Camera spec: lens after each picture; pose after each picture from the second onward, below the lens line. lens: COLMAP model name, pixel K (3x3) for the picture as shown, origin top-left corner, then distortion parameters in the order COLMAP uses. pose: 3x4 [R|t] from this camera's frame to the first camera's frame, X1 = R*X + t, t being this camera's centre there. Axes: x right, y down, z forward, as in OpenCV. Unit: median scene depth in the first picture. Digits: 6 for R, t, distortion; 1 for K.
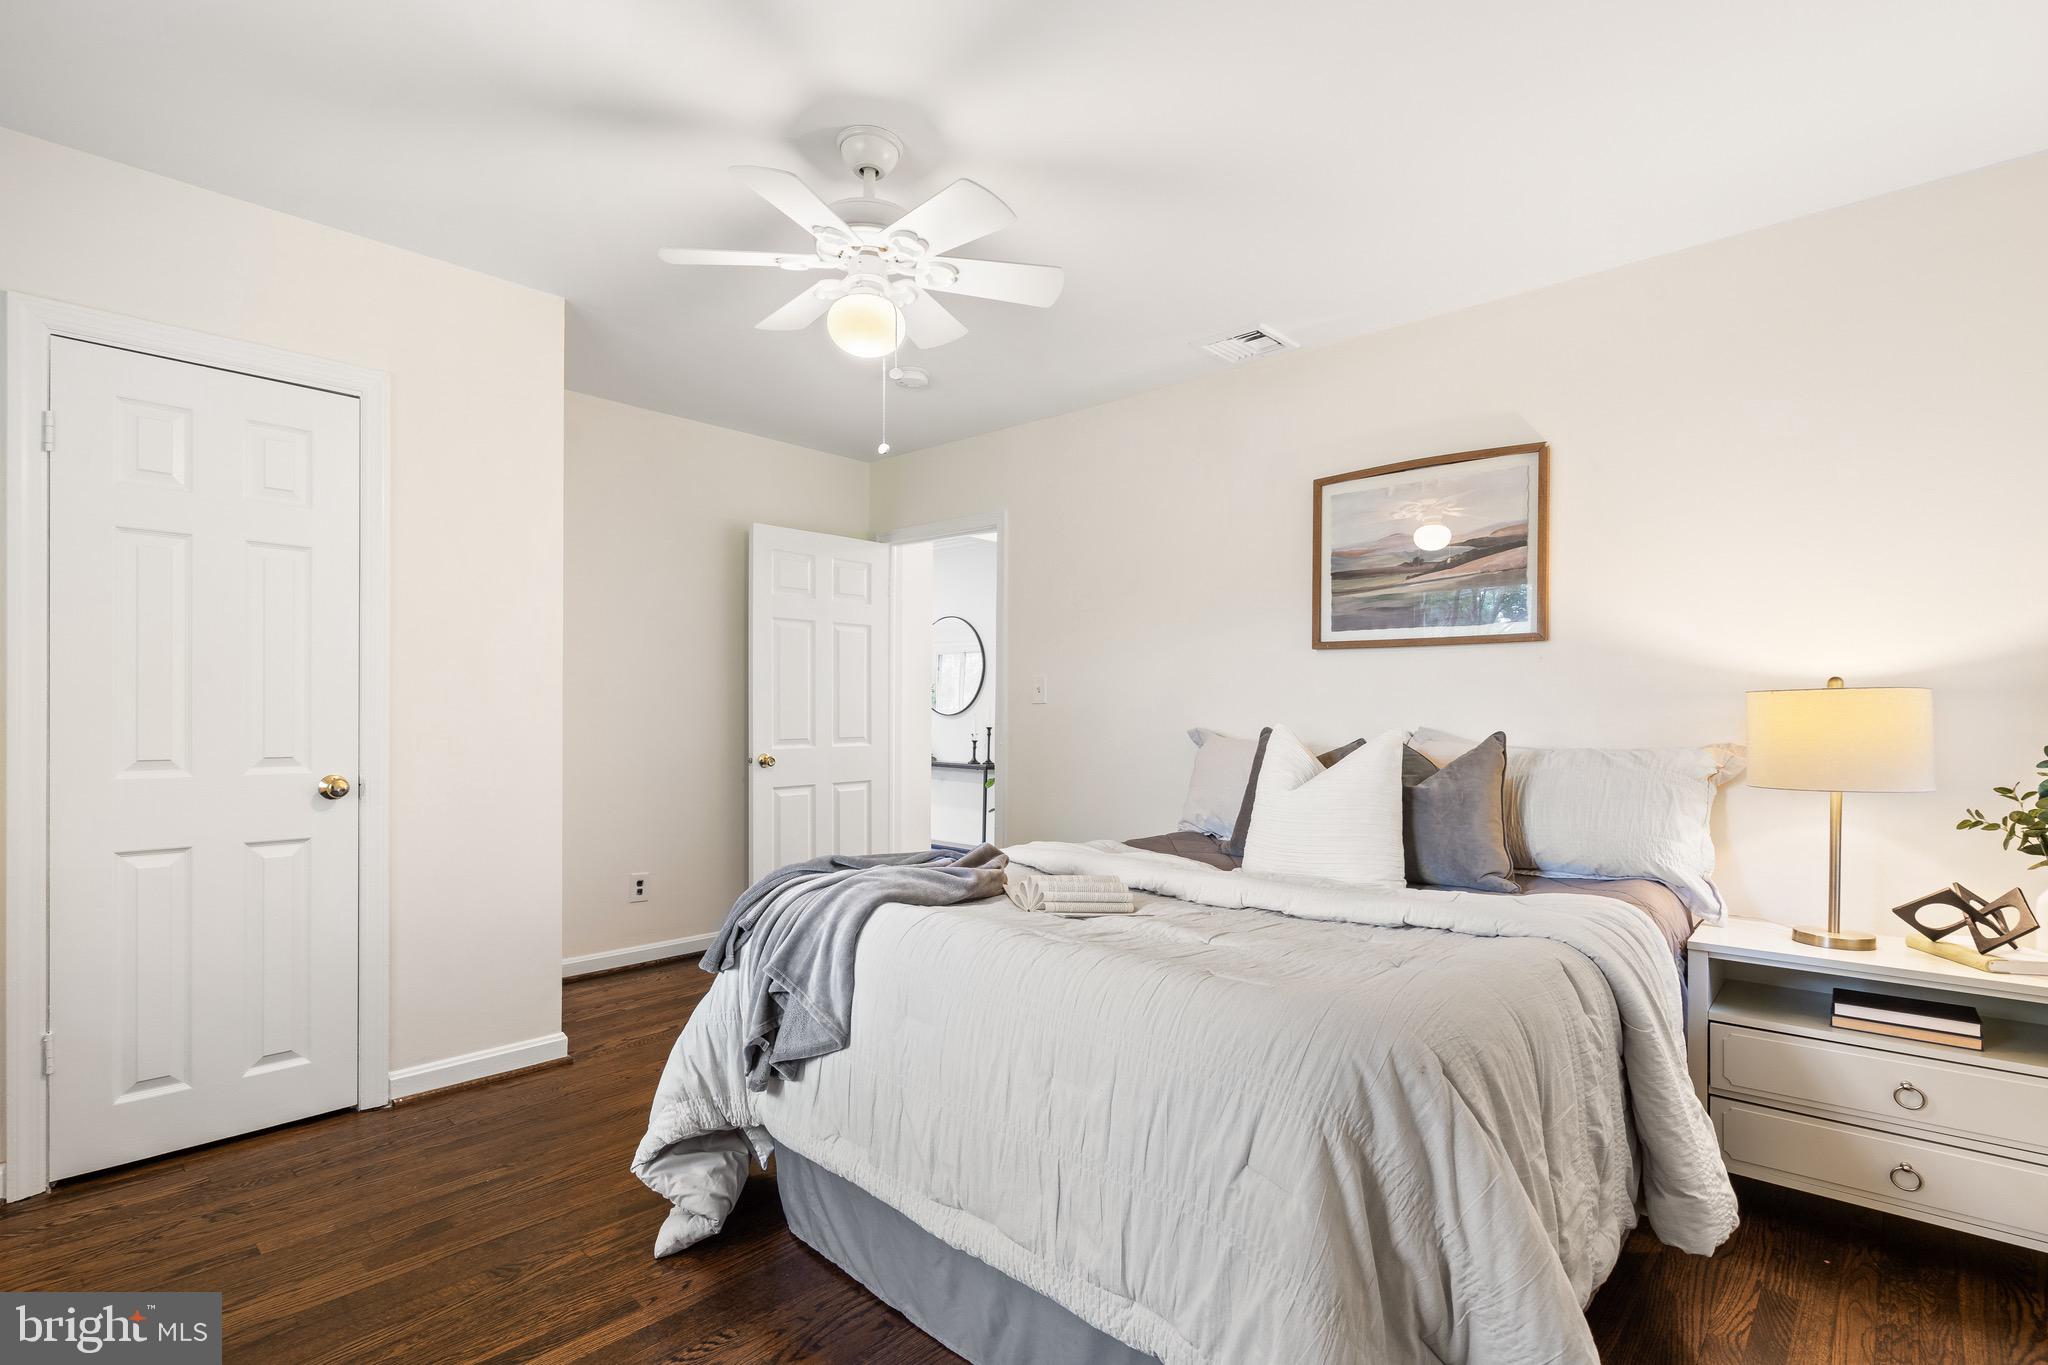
lens RADIAL K [[945.8, 0, 1014.2], [0, 945.8, 698.5], [0, 0, 1]] dist [-0.006137, 0.002635]
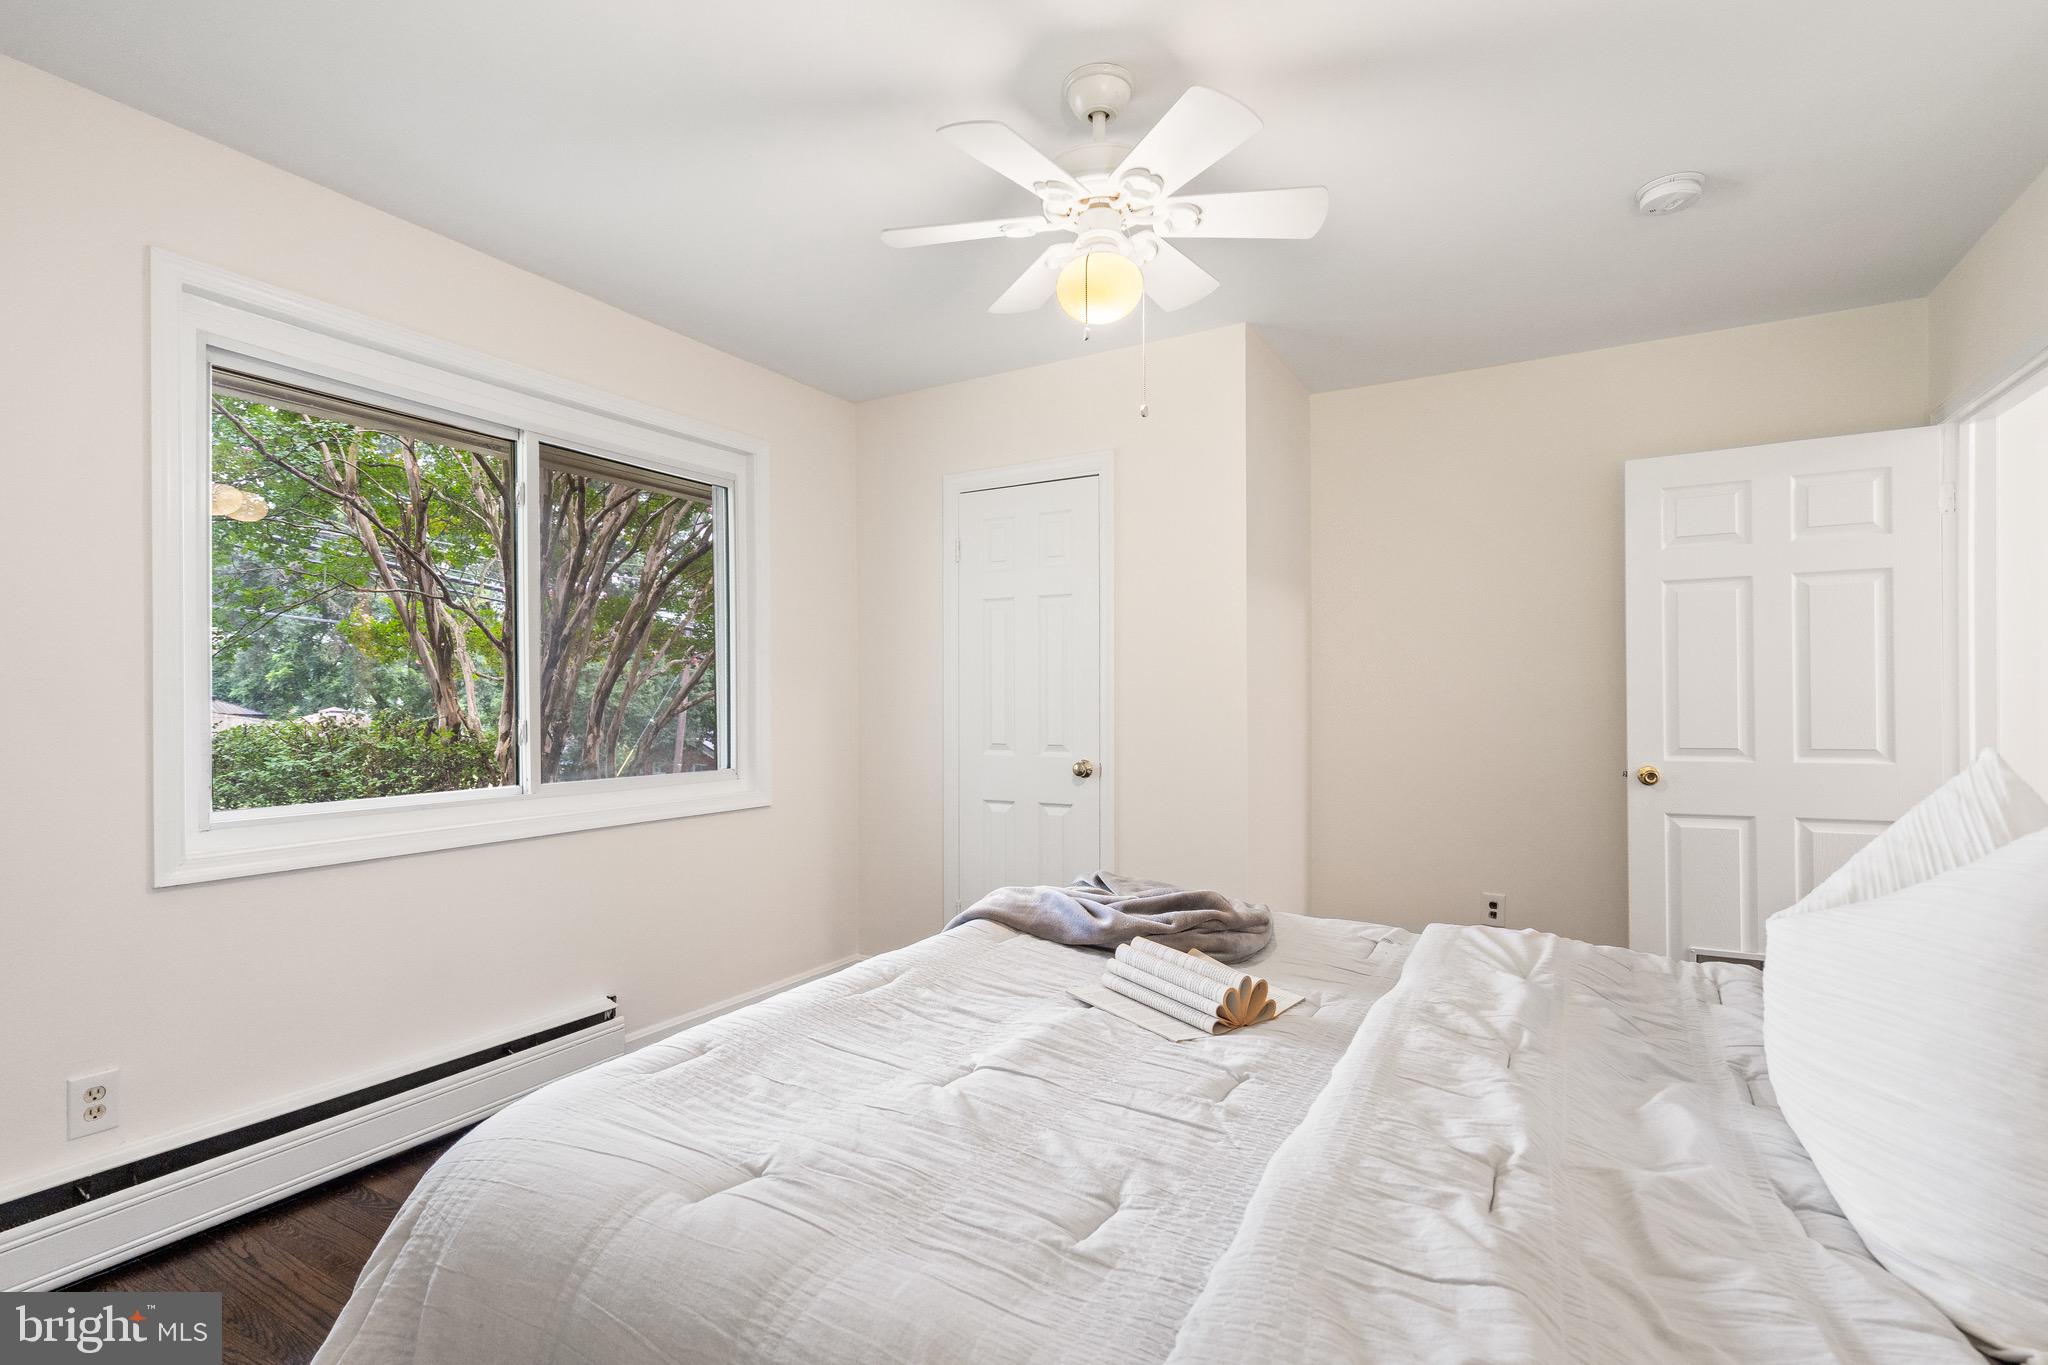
lens RADIAL K [[945.8, 0, 1015.4], [0, 945.8, 691.1], [0, 0, 1]] dist [-0.006137, 0.002635]
pose [[0.246638, -0.019669, -0.968908, 0.372736], [0.018245, 0.999711, -0.015650, 0.001682], [0.968936, -0.013818, 0.246926, 0.373893]]
